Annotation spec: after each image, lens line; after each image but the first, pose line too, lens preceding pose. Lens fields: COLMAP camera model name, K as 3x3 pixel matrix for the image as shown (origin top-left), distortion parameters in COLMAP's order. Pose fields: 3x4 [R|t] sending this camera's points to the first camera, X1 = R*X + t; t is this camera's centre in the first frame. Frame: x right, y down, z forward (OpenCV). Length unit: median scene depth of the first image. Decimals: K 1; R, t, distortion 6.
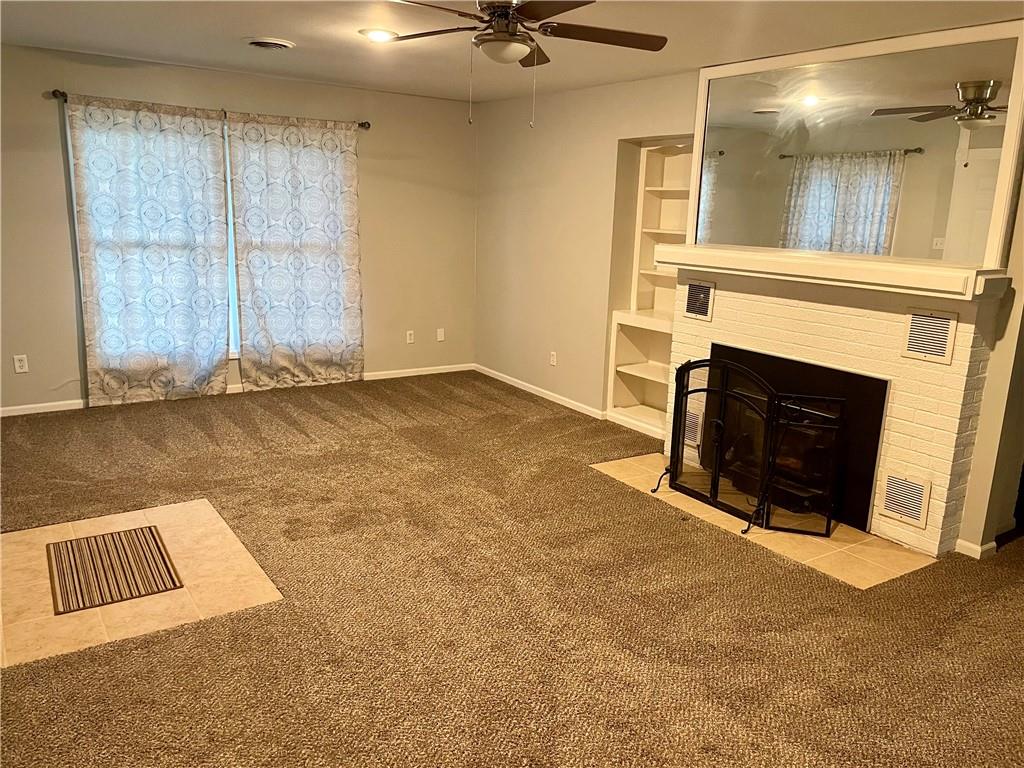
lens RADIAL K [[770.9, 0, 513.3], [0, 770.9, 382.2], [0, 0, 1]] dist [0.082243, -0.110029]
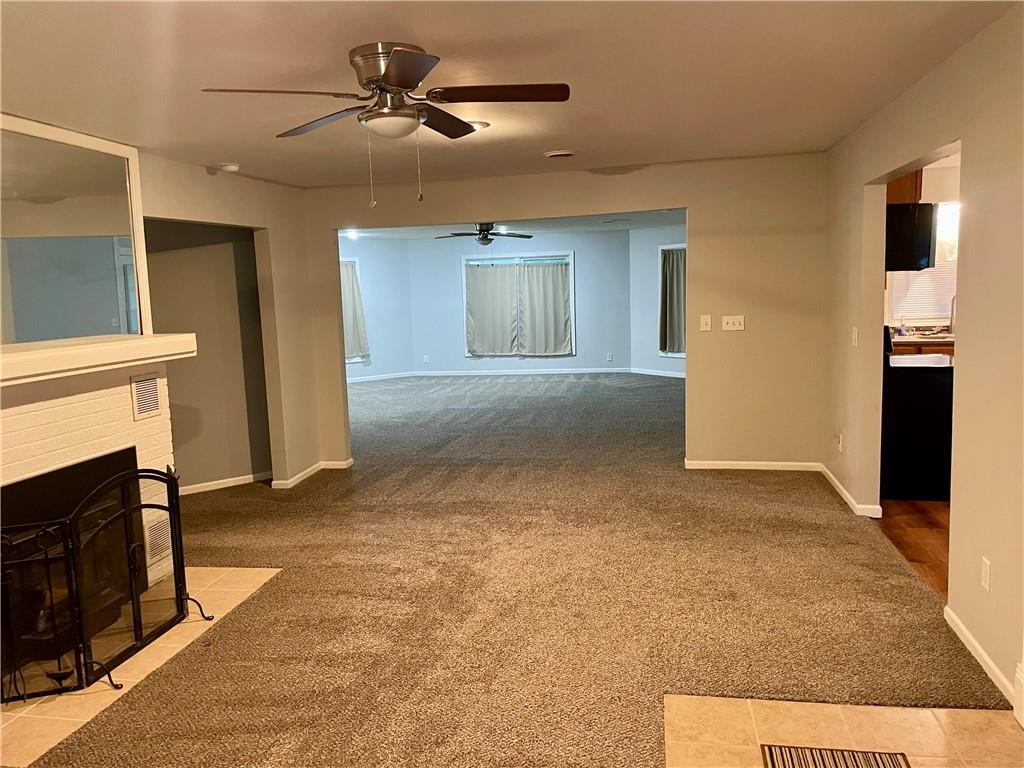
lens RADIAL K [[770.9, 0, 515.7], [0, 770.9, 381.5], [0, 0, 1]] dist [0.082243, -0.110029]
pose [[-0.717794, -0.095382, 0.689691, -0.613320], [0.164455, 0.939317, 0.301061, -0.311848], [-0.676555, 0.329523, -0.658550, 1.268704]]
